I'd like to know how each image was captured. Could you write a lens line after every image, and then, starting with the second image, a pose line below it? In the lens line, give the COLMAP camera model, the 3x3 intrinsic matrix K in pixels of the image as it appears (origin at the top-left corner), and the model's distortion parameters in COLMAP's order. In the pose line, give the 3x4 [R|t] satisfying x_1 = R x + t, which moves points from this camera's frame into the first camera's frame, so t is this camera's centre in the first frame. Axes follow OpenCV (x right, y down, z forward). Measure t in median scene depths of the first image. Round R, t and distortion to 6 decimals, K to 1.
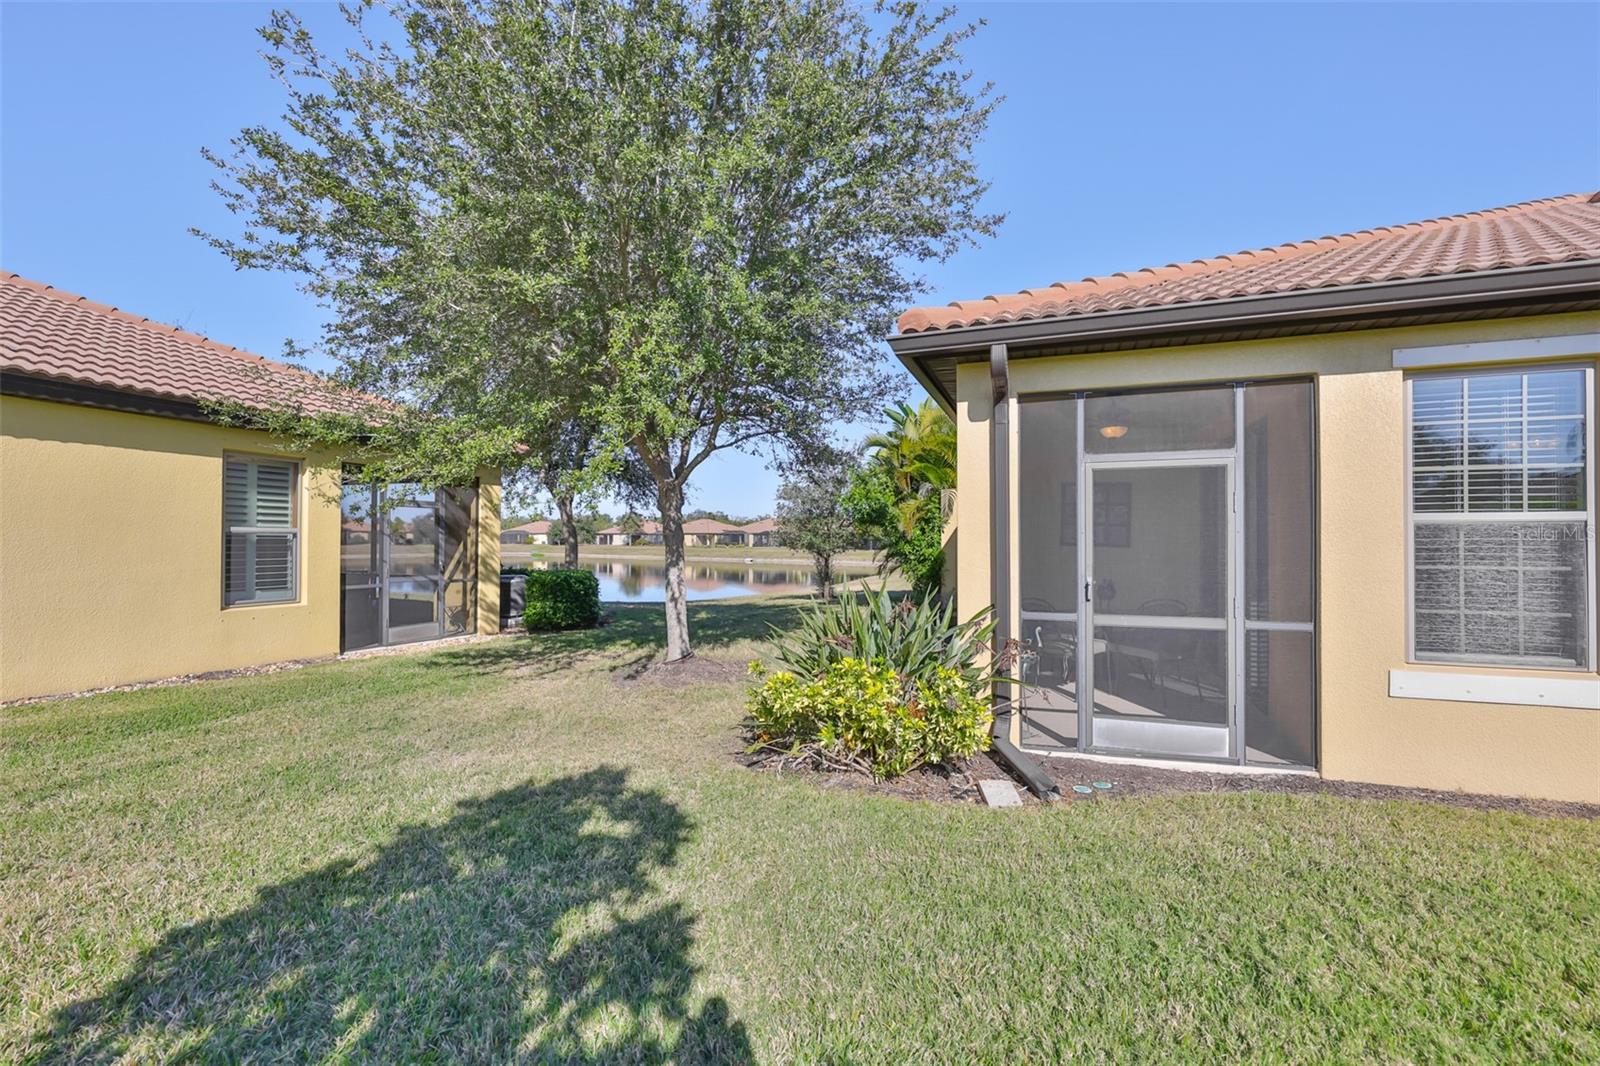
lens RADIAL K [[685.9, 0, 806.9], [0, 685.9, 538.7], [0, 0, 1]] dist [-0.001946, 0.000507]
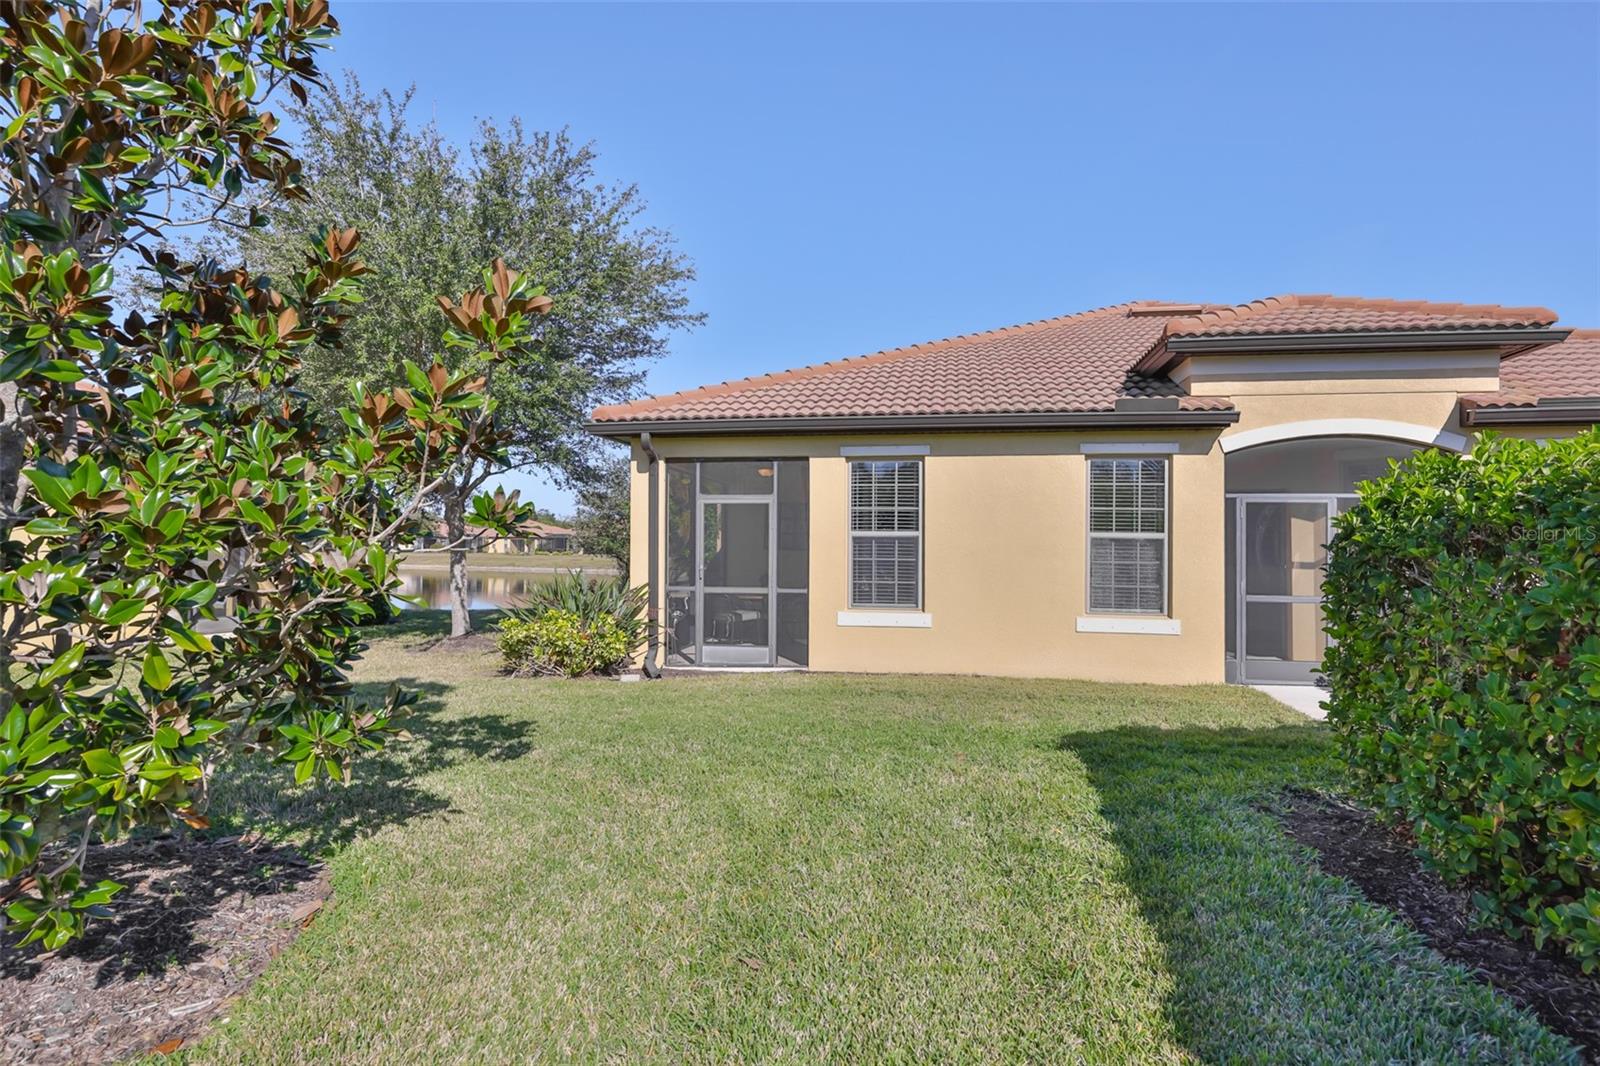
lens RADIAL K [[828.7, 0, 793.8], [0, 828.7, 533.4], [0, 0, 1]] dist [-0.002658, -0.000032]
pose [[0.985583, 0.009083, 0.168949, 0.284798], [-0.006713, 0.999871, -0.014593, 0.004121], [-0.169060, 0.013249, 0.985517, -1.103411]]
